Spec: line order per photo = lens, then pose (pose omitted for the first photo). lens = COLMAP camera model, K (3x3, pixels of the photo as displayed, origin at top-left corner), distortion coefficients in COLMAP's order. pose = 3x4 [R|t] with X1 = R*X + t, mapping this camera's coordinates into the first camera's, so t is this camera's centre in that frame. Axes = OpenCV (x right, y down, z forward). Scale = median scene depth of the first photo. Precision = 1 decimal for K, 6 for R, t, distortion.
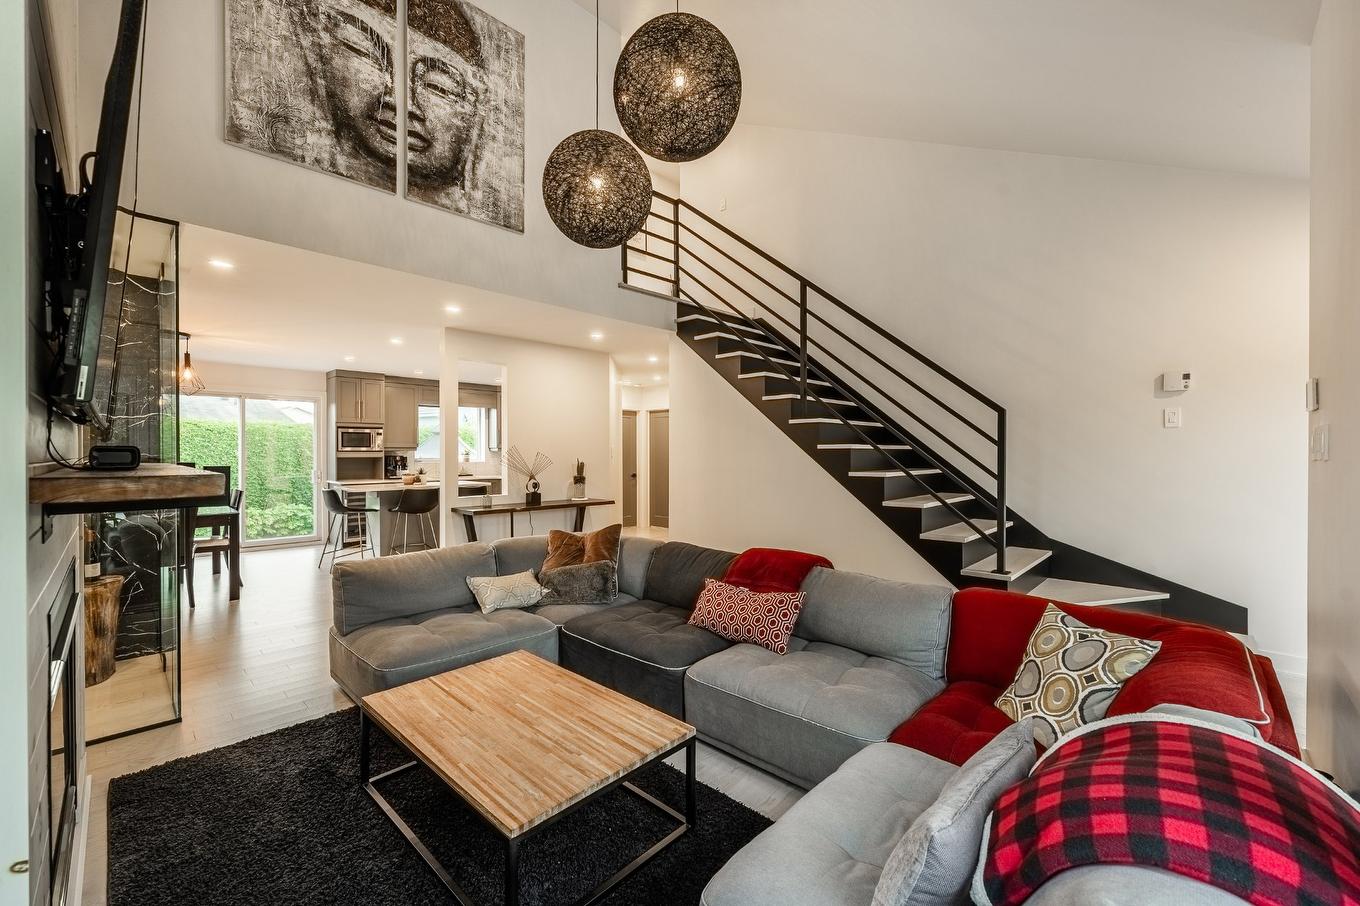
lens RADIAL K [[546.9, 0, 672.3], [0, 546.9, 449.1], [0, 0, 1]] dist [-0.004122, -0.000296]
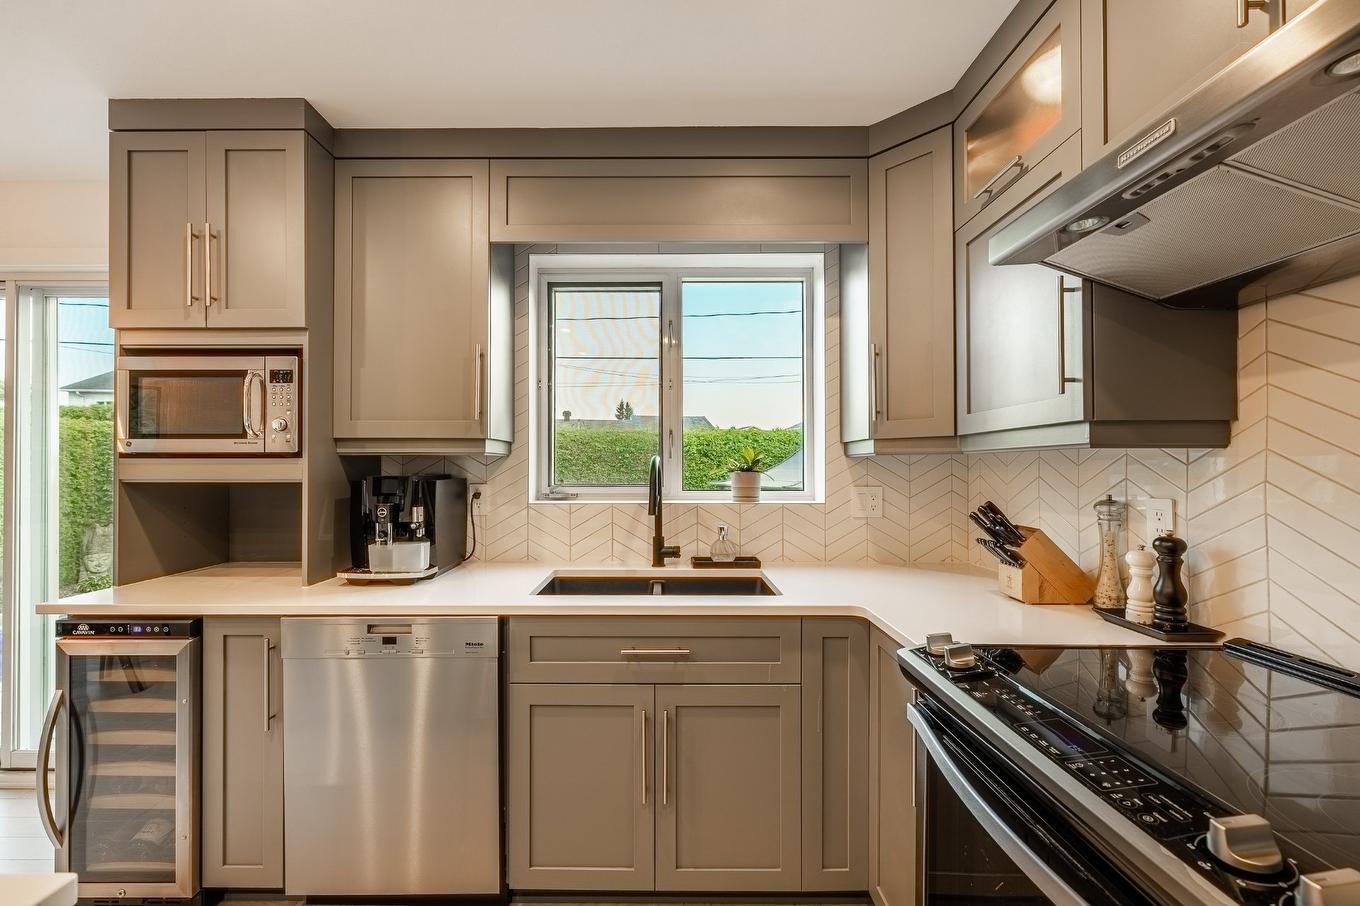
lens RADIAL K [[546.9, 0, 673.9], [0, 546.9, 463.0], [0, 0, 1]] dist [-0.004122, -0.000296]
pose [[0.685478, -0.003735, -0.728084, -0.273045], [0.001994, 0.999993, -0.003252, 0.008079], [0.728091, 0.000777, 0.685480, 0.968899]]
